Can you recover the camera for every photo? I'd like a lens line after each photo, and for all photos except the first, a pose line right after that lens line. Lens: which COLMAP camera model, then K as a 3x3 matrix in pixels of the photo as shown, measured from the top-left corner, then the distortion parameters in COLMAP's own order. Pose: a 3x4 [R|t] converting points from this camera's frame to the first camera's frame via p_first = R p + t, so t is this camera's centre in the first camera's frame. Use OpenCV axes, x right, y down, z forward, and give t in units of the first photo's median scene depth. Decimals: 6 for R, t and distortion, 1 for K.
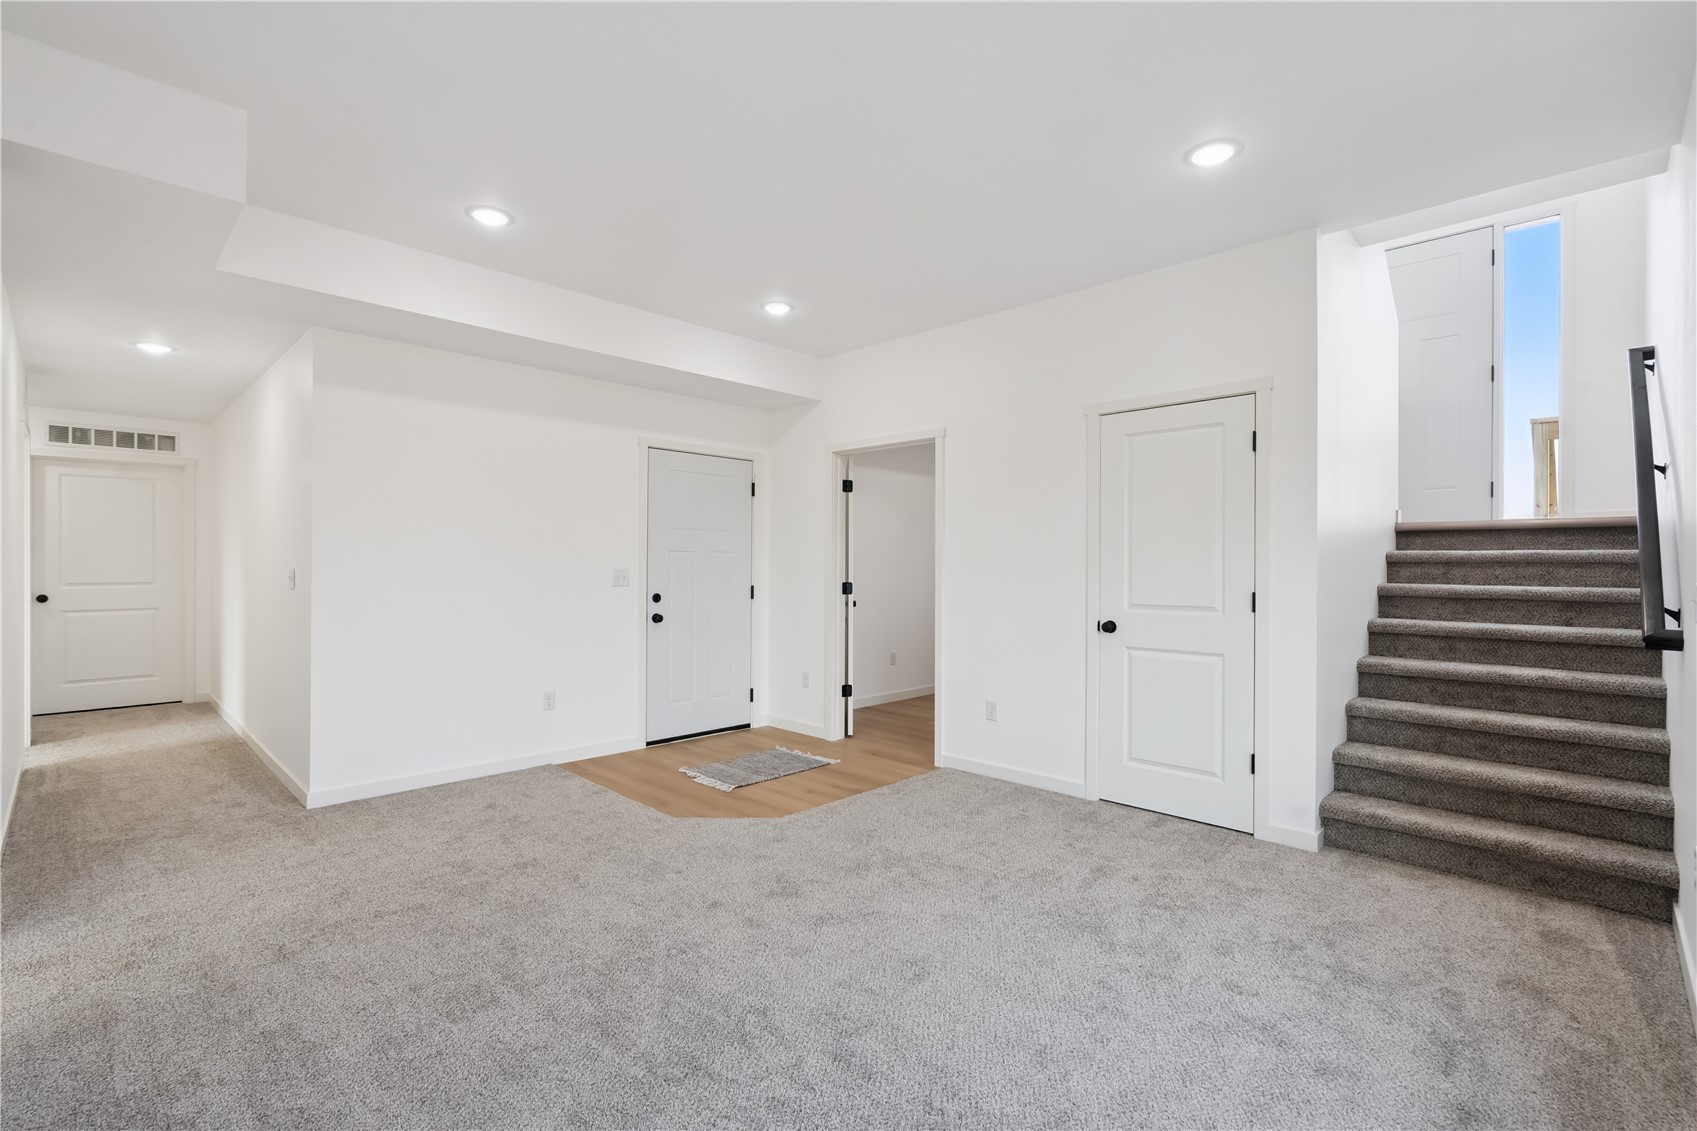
lens RADIAL K [[753.4, 0, 842.8], [0, 753.4, 575.0], [0, 0, 1]] dist [0.028714, 0.000058]
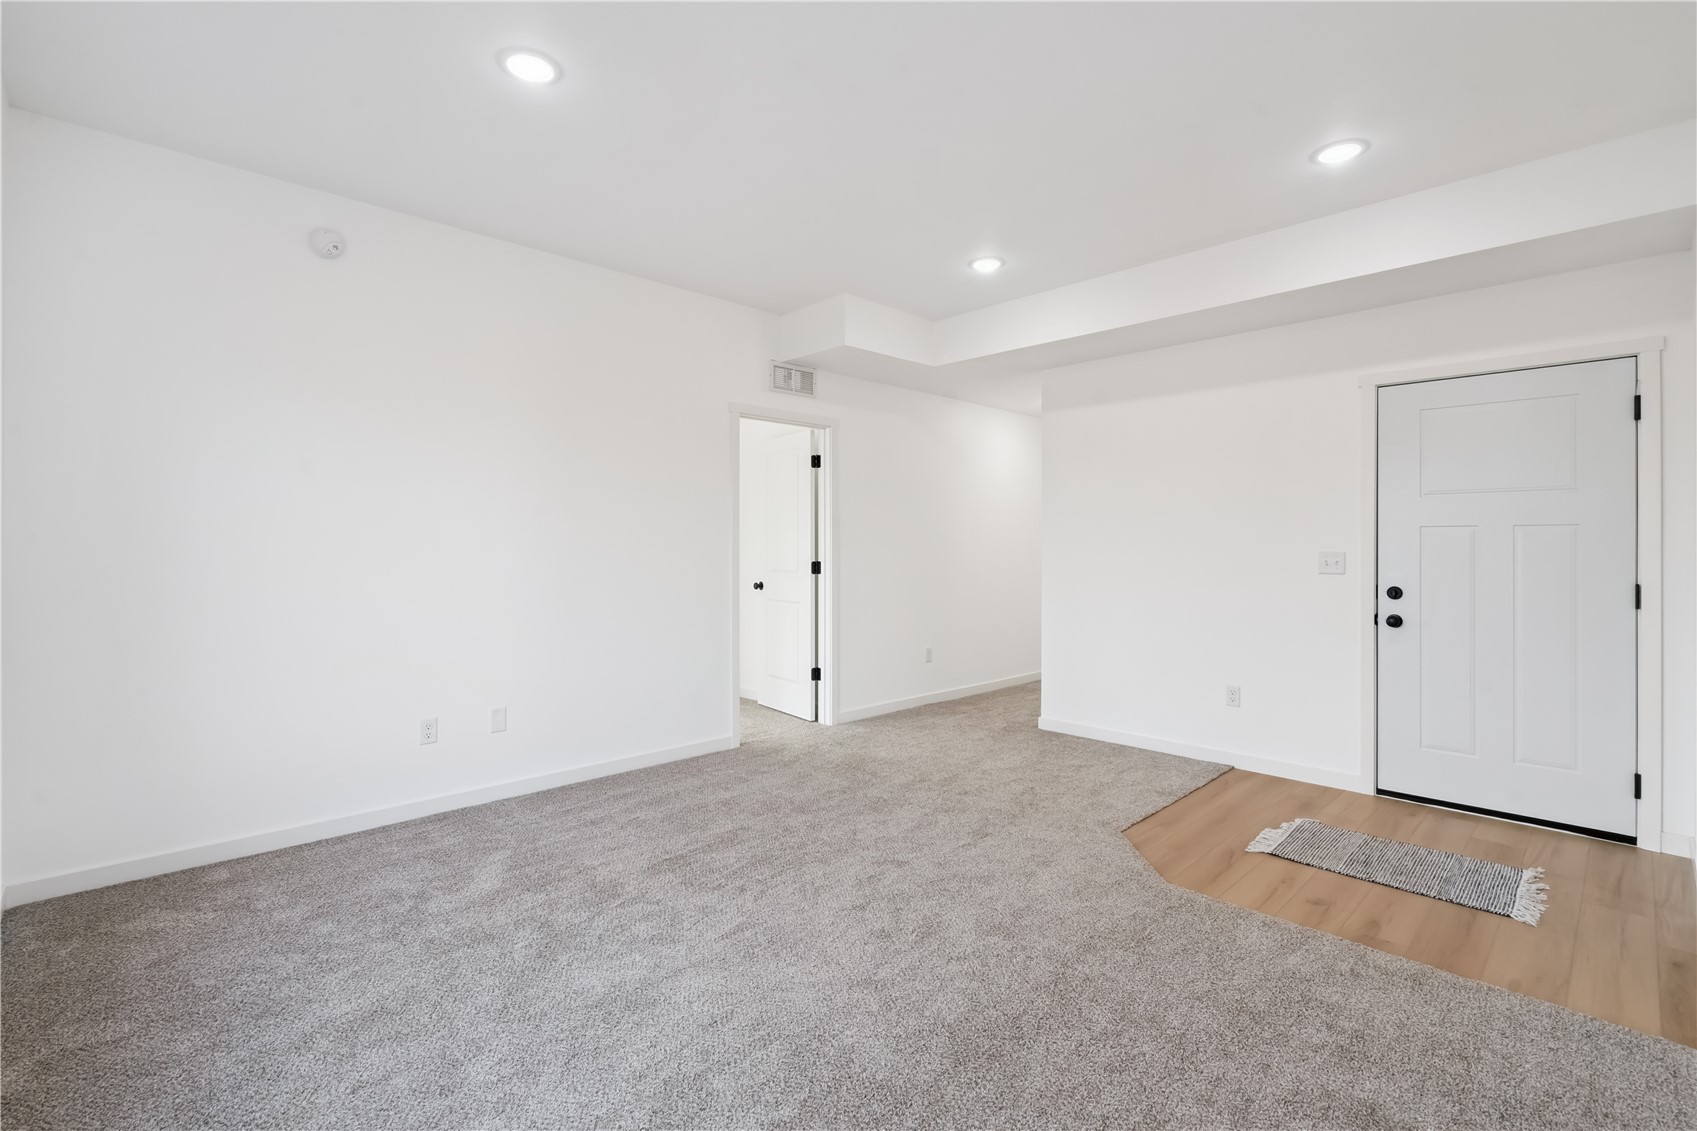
lens RADIAL K [[745.9, 0, 842.6], [0, 745.9, 548.6], [0, 0, 1]] dist [0.001286, 0.000317]
pose [[0.021442, -0.003999, -0.999762, 0.565011], [-0.017889, 0.999830, -0.004383, 0.000855], [0.999610, 0.017979, 0.021367, 0.576267]]
